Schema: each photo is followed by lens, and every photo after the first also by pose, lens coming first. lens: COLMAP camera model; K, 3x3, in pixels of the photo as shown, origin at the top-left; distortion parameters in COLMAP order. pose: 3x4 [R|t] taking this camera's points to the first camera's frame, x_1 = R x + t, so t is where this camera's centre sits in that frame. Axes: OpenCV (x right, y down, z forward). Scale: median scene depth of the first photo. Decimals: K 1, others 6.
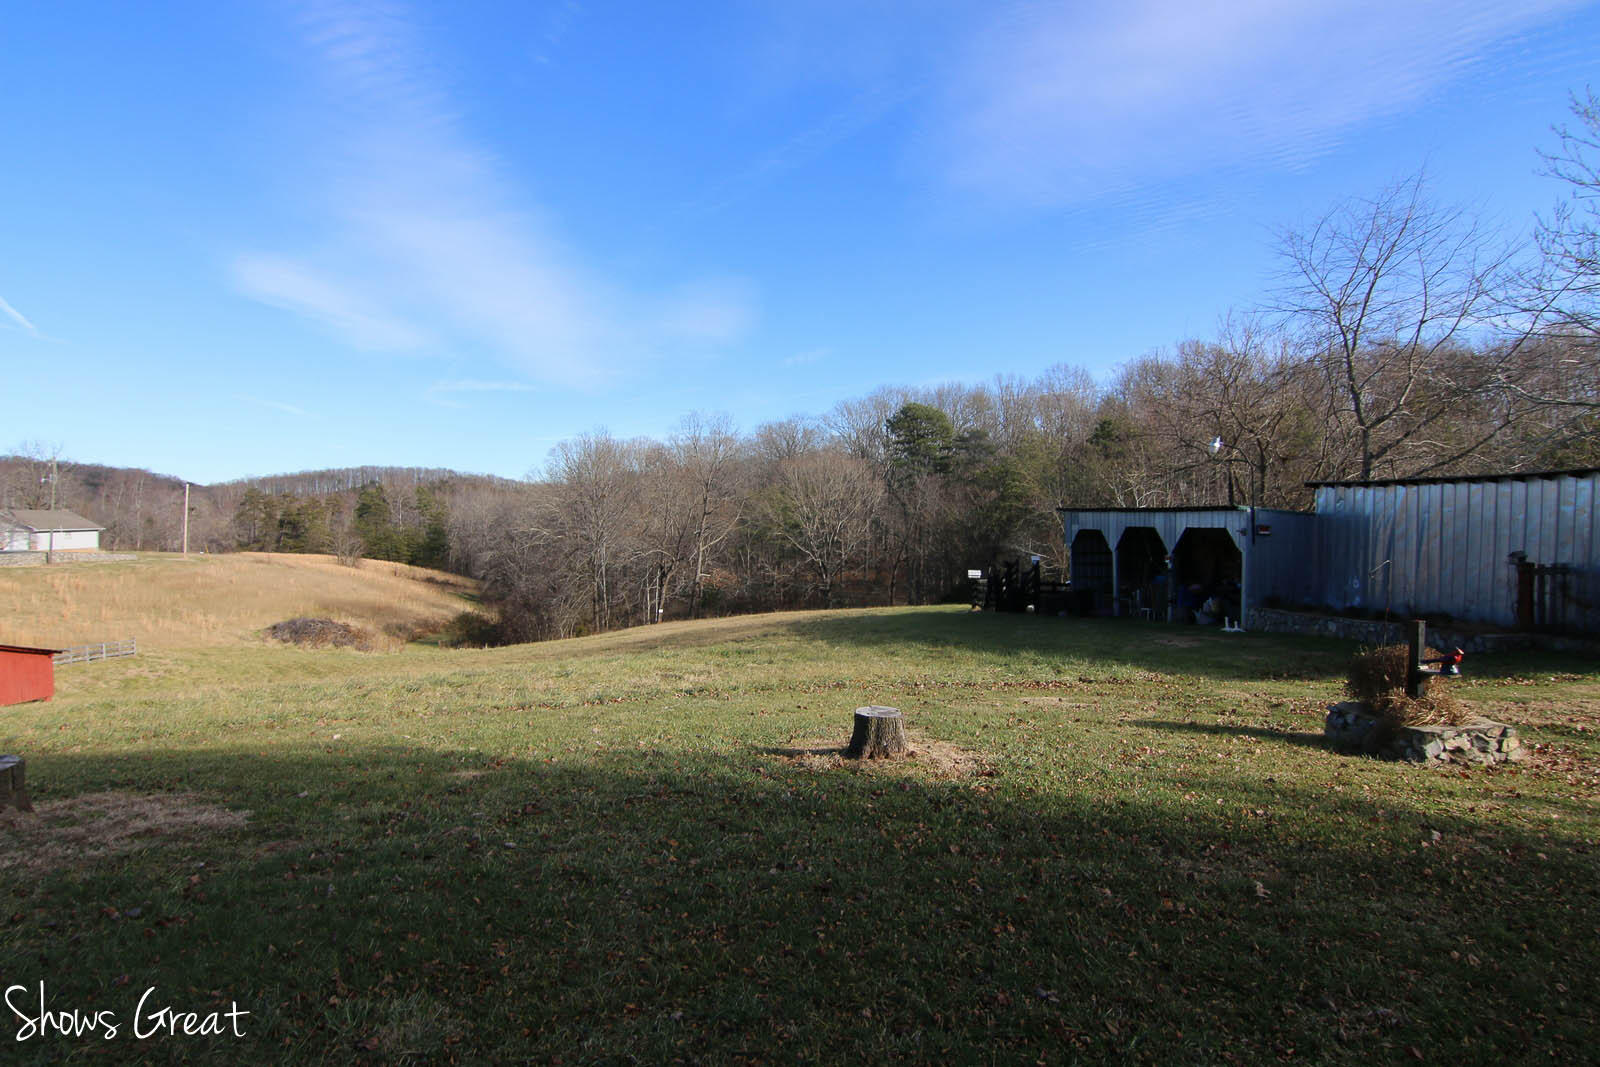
lens RADIAL K [[802.0, 0, 794.6], [0, 802.0, 532.2], [0, 0, 1]] dist [-0.004156, -0.012745]
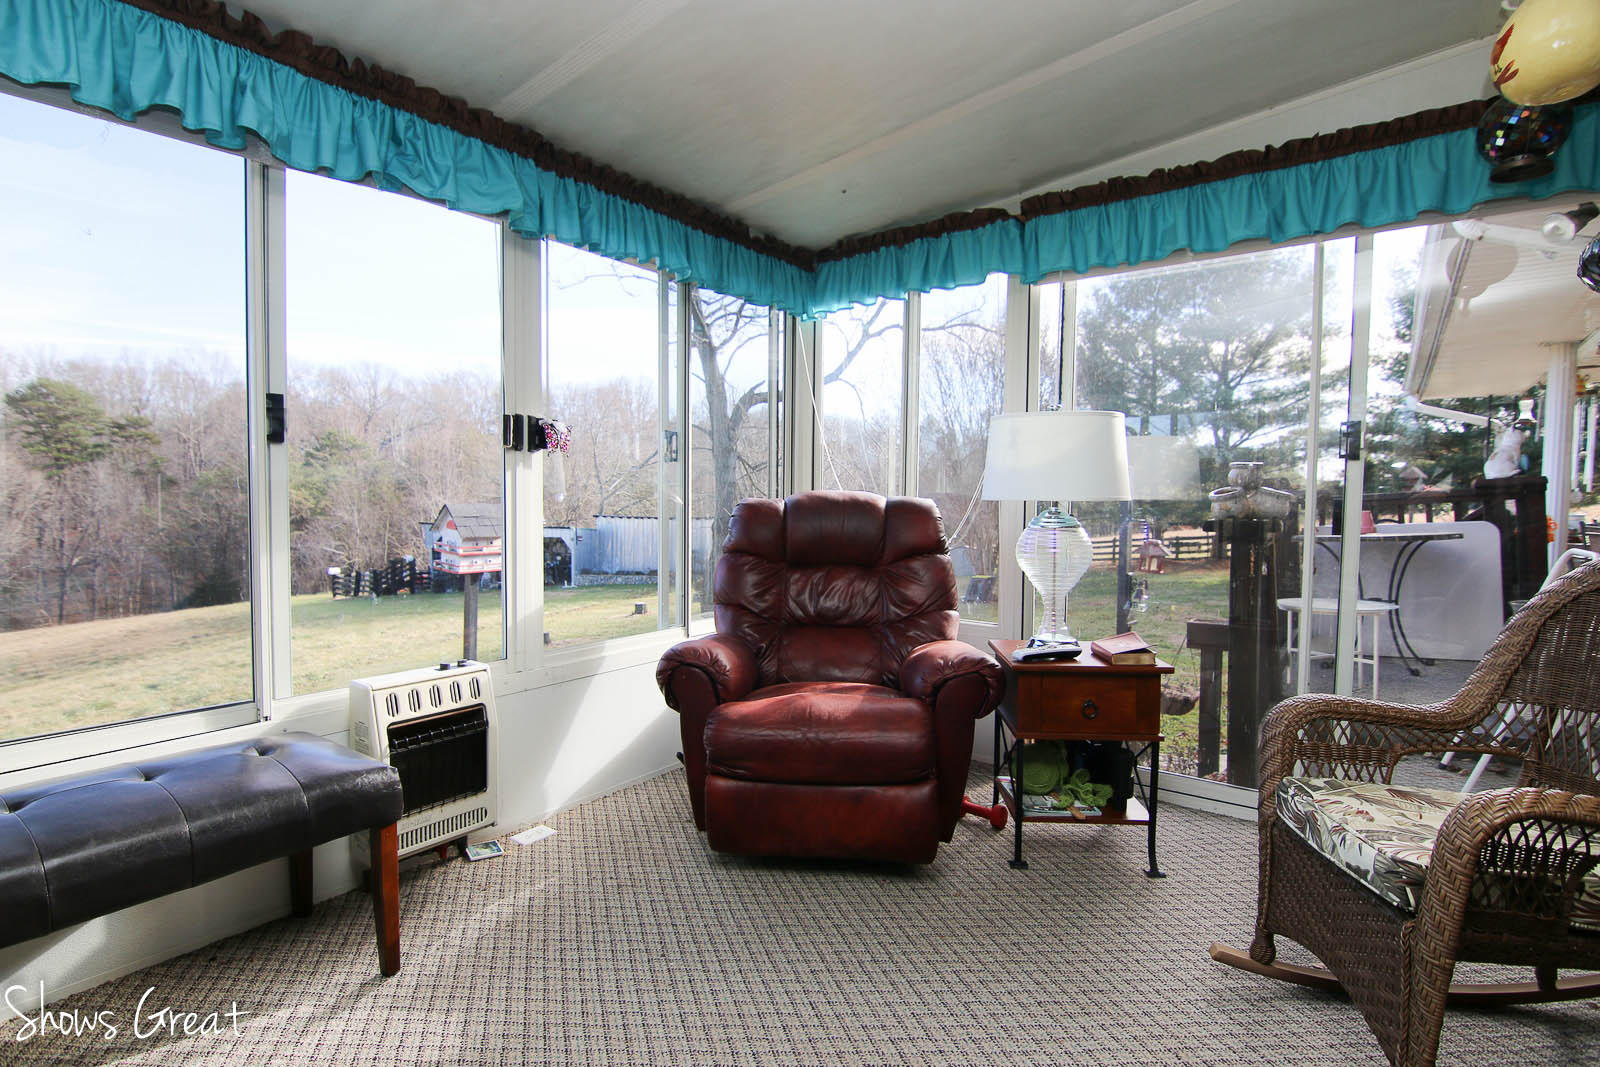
lens RADIAL K [[803.2, 0, 791.0], [0, 803.2, 532.7], [0, 0, 1]] dist [-0.011521, -0.008645]
pose [[0.478786, -0.042082, 0.876922, -1.367145], [0.012762, 0.999079, 0.040976, -0.131986], [-0.877839, -0.008428, 0.478882, -0.678919]]
